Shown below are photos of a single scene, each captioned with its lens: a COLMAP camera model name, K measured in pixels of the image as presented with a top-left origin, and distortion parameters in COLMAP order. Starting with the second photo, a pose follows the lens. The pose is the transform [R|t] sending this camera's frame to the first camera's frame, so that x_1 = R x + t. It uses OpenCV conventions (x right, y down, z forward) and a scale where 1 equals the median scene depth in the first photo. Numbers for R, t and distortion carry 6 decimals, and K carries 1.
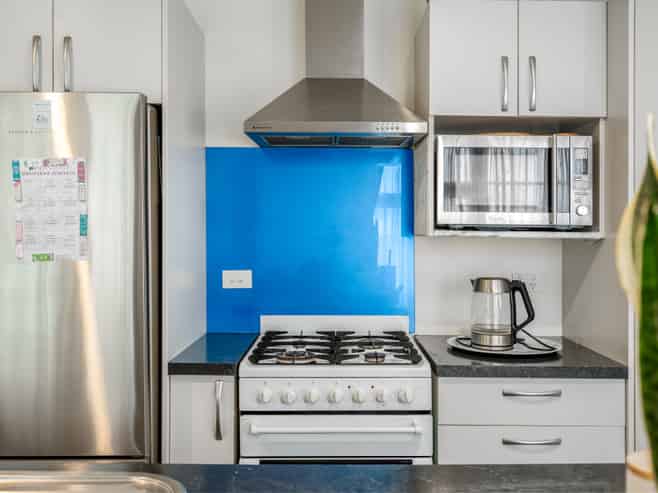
lens RADIAL K [[597.4, 0, 329.0], [0, 597.4, 246.5], [0, 0, 1]] dist [0.002619, 0.000705]
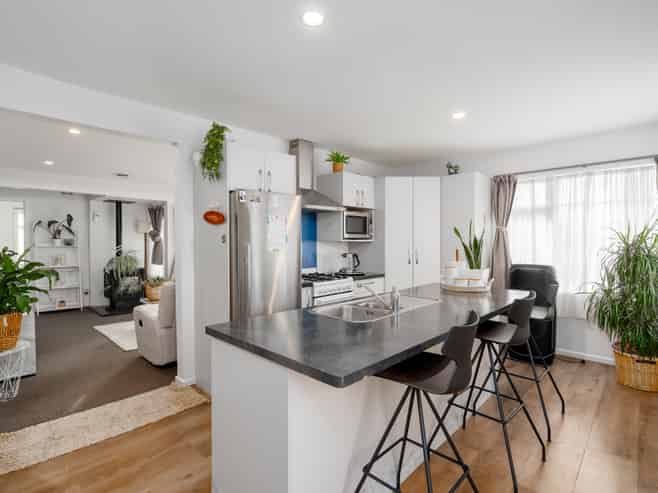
lens RADIAL K [[336.1, 0, 329.0], [0, 336.1, 246.5], [0, 0, 1]] dist [-0.000975, -0.000209]
pose [[0.708001, -0.017099, 0.706004, -1.219787], [0.004936, 0.999802, 0.019265, -0.024283], [-0.706194, -0.010154, 0.707945, -0.288724]]
